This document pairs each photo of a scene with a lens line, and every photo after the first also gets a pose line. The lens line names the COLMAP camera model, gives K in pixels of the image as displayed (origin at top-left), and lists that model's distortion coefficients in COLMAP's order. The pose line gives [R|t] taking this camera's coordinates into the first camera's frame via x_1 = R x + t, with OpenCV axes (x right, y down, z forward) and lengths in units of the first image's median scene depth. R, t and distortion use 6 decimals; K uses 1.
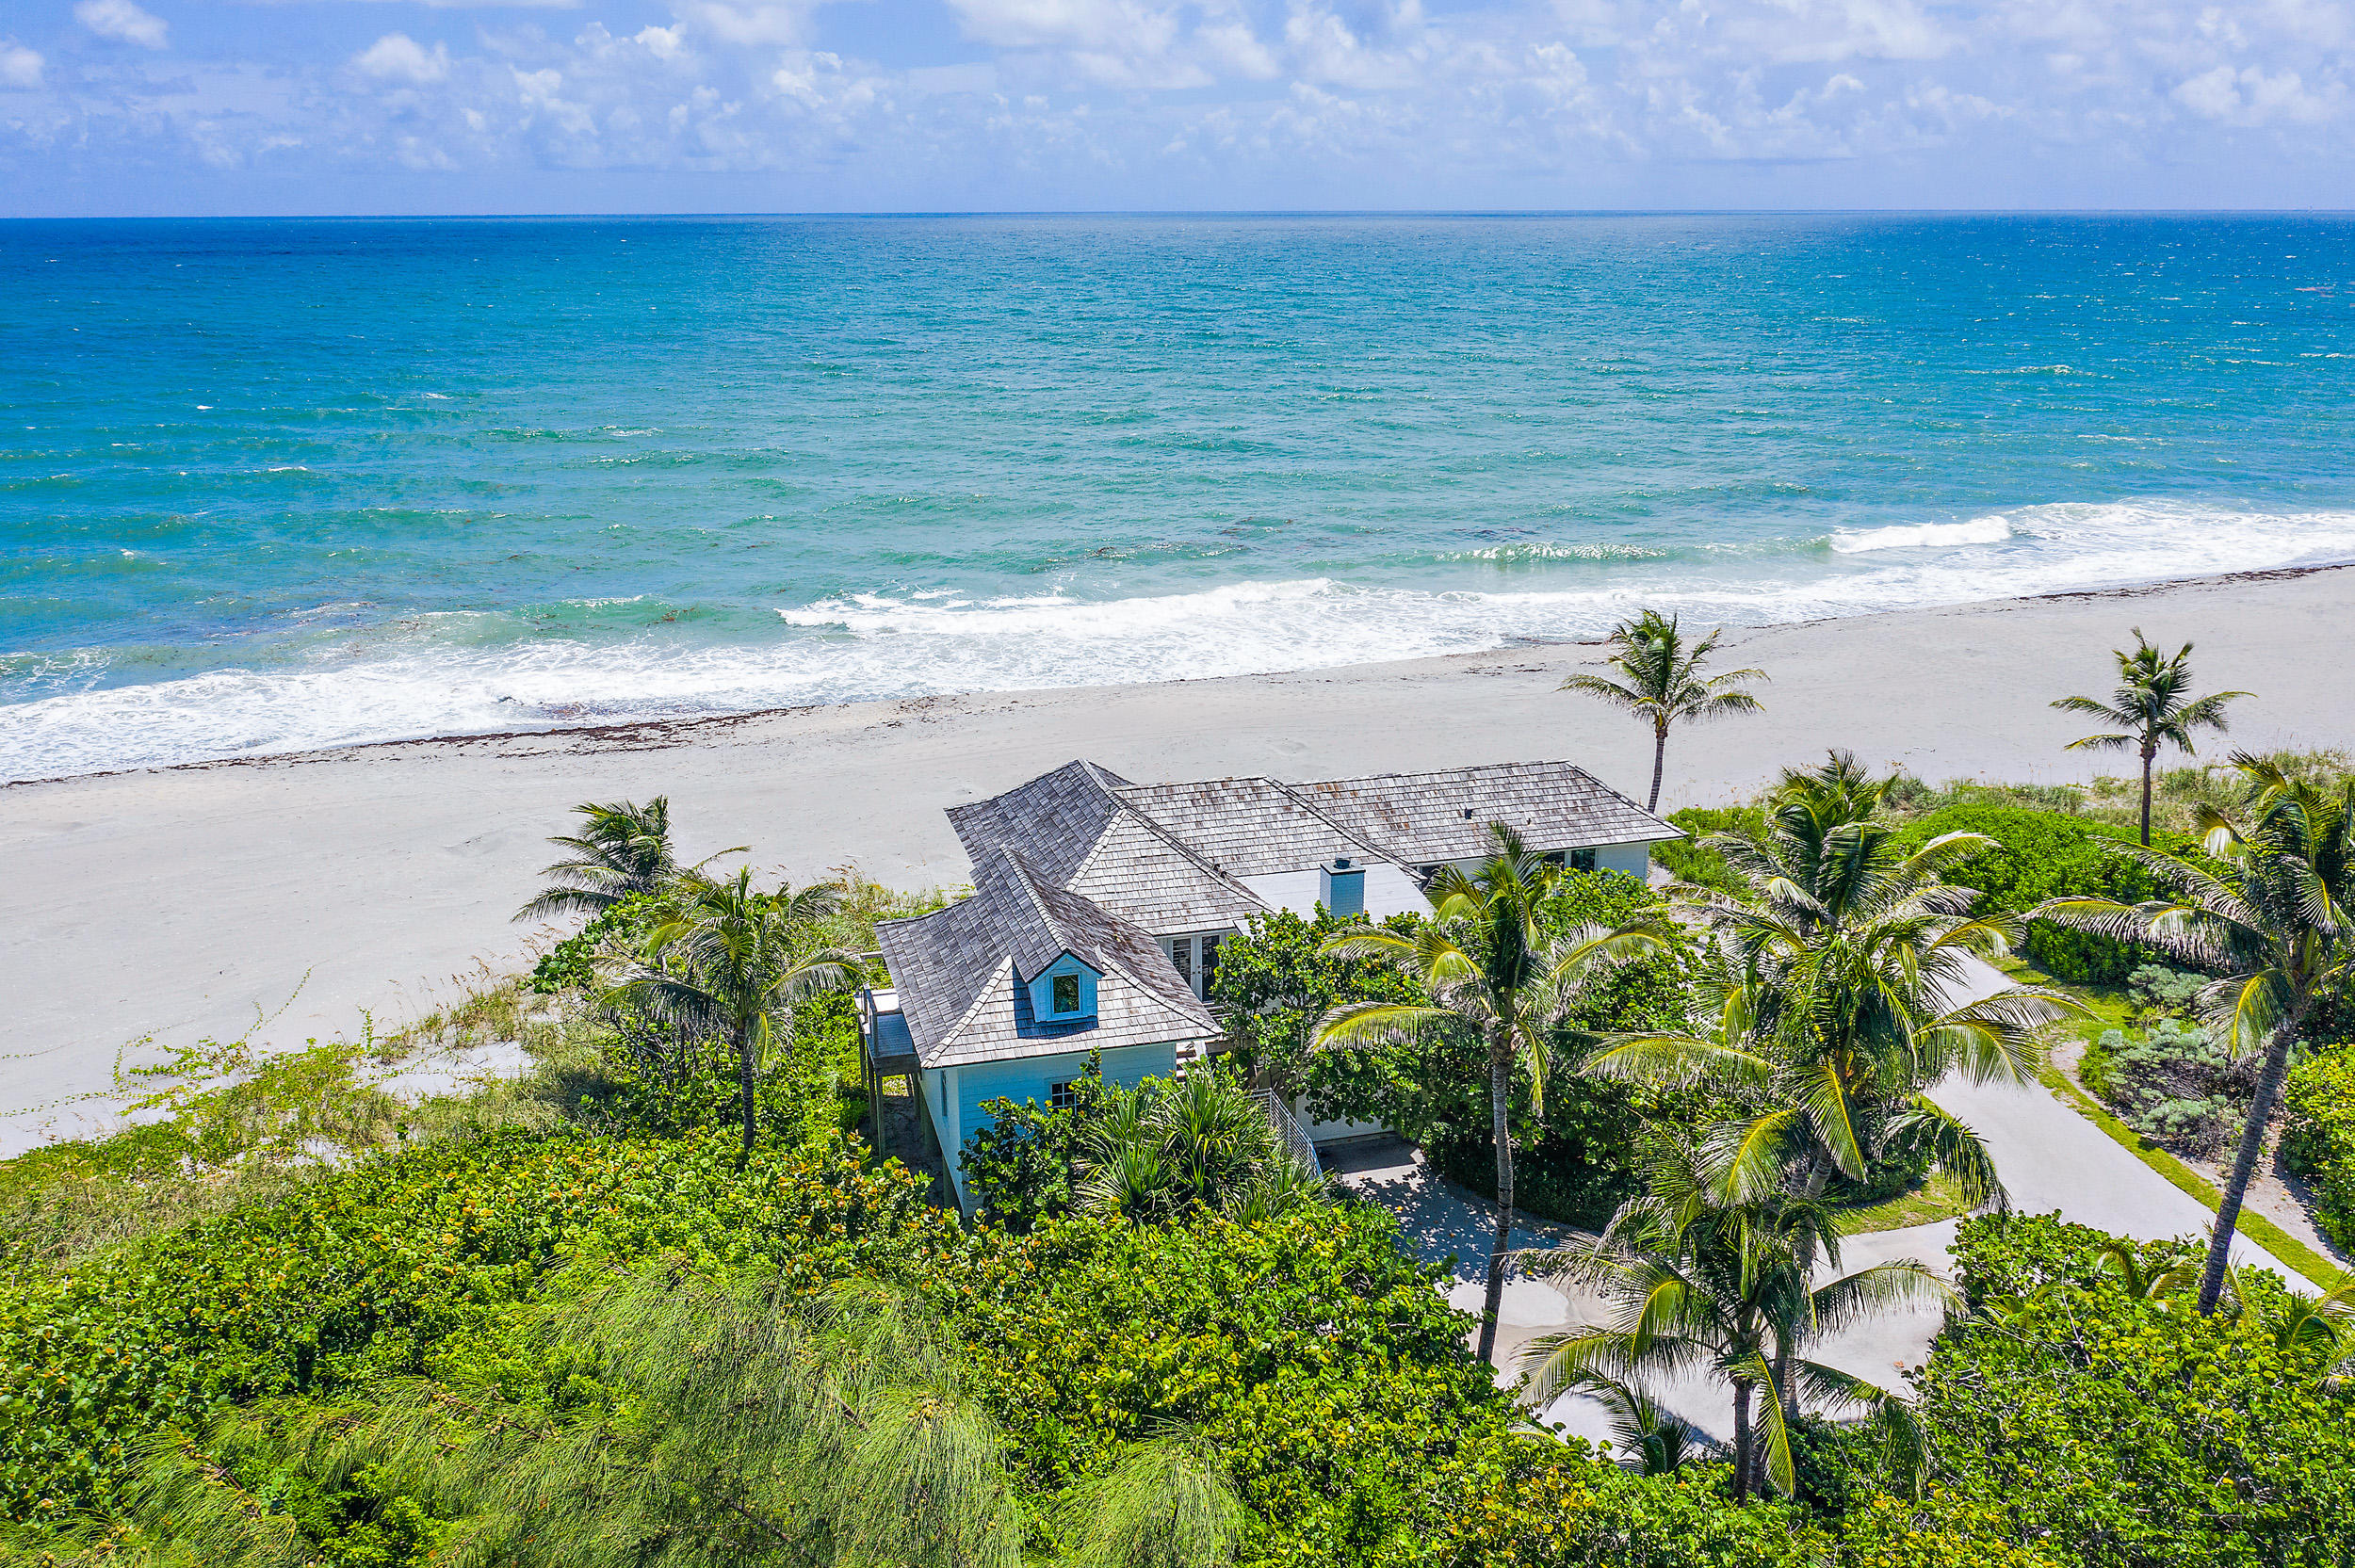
lens RADIAL K [[1920.8, 0, 1177.5], [0, 1920.8, 784.0], [0, 0, 1]] dist [-0.012073, -0.009261]
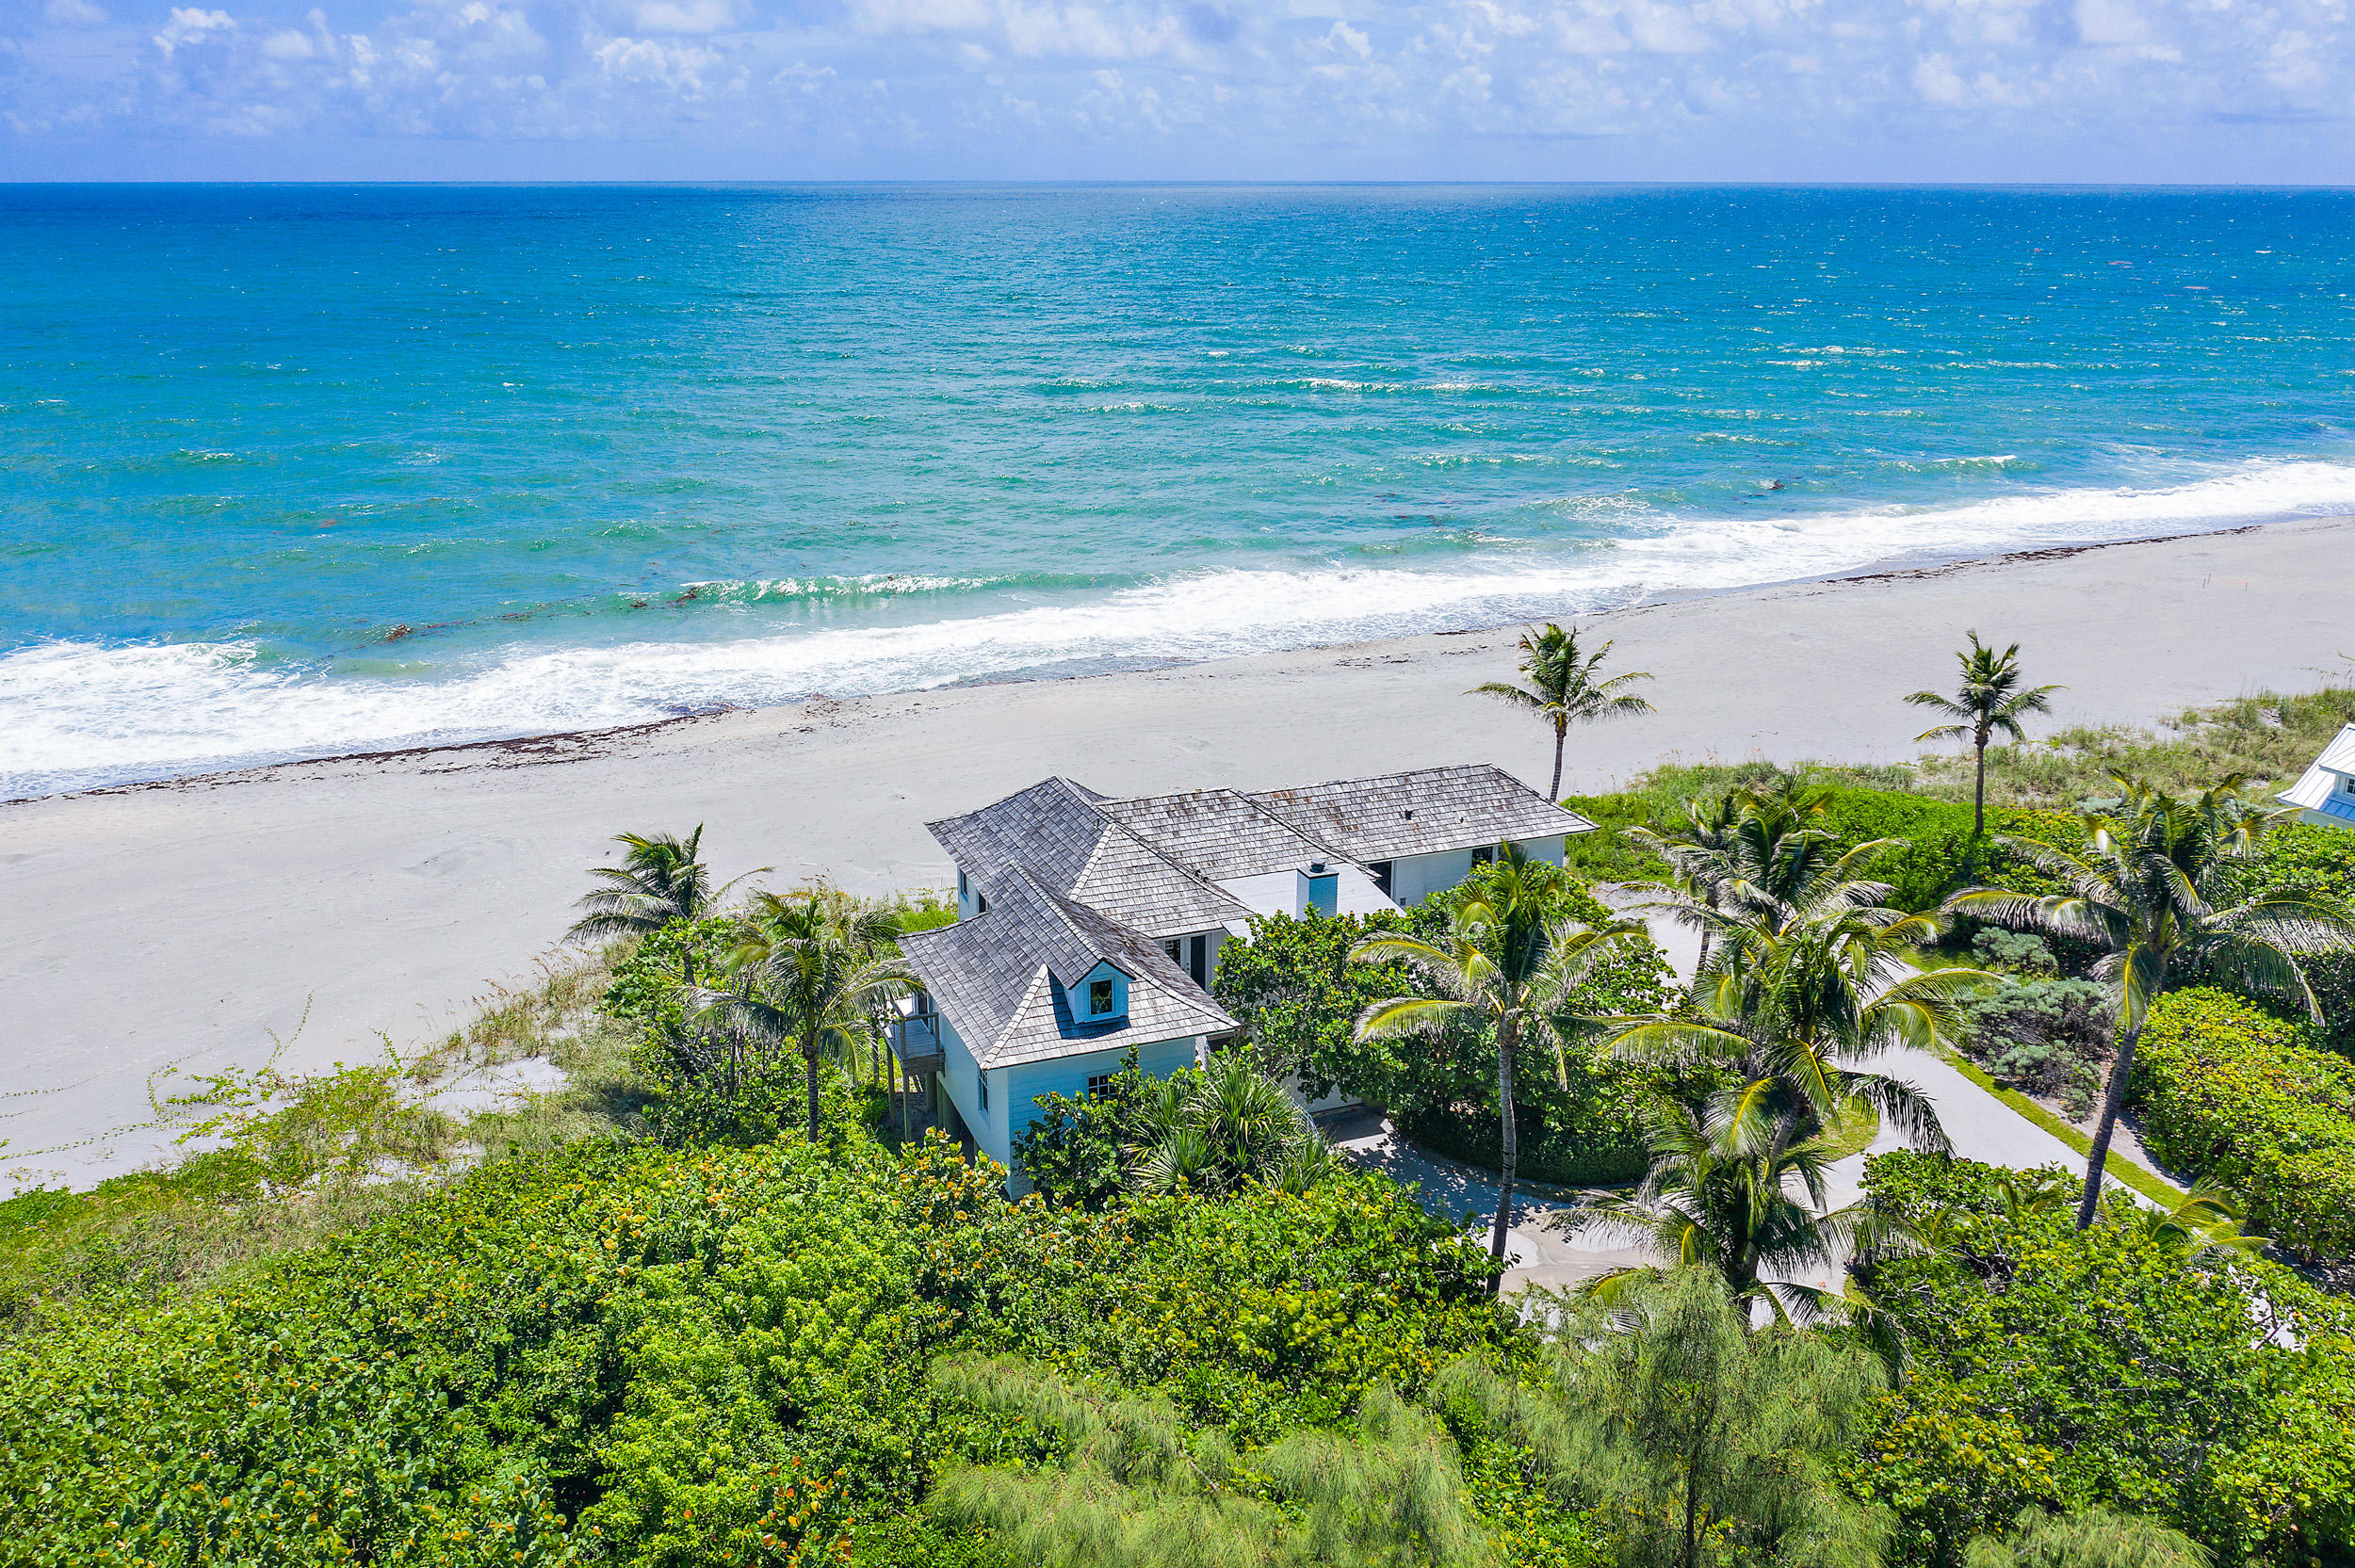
lens RADIAL K [[1904.4, 0, 1177.5], [0, 1904.4, 784.0], [0, 0, 1]] dist [-0.017008, -0.000060]
pose [[0.994239, -0.028263, 0.103388, -0.107055], [0.026567, 0.999490, 0.017742, -0.028739], [-0.103837, -0.014893, 0.994483, -0.091765]]
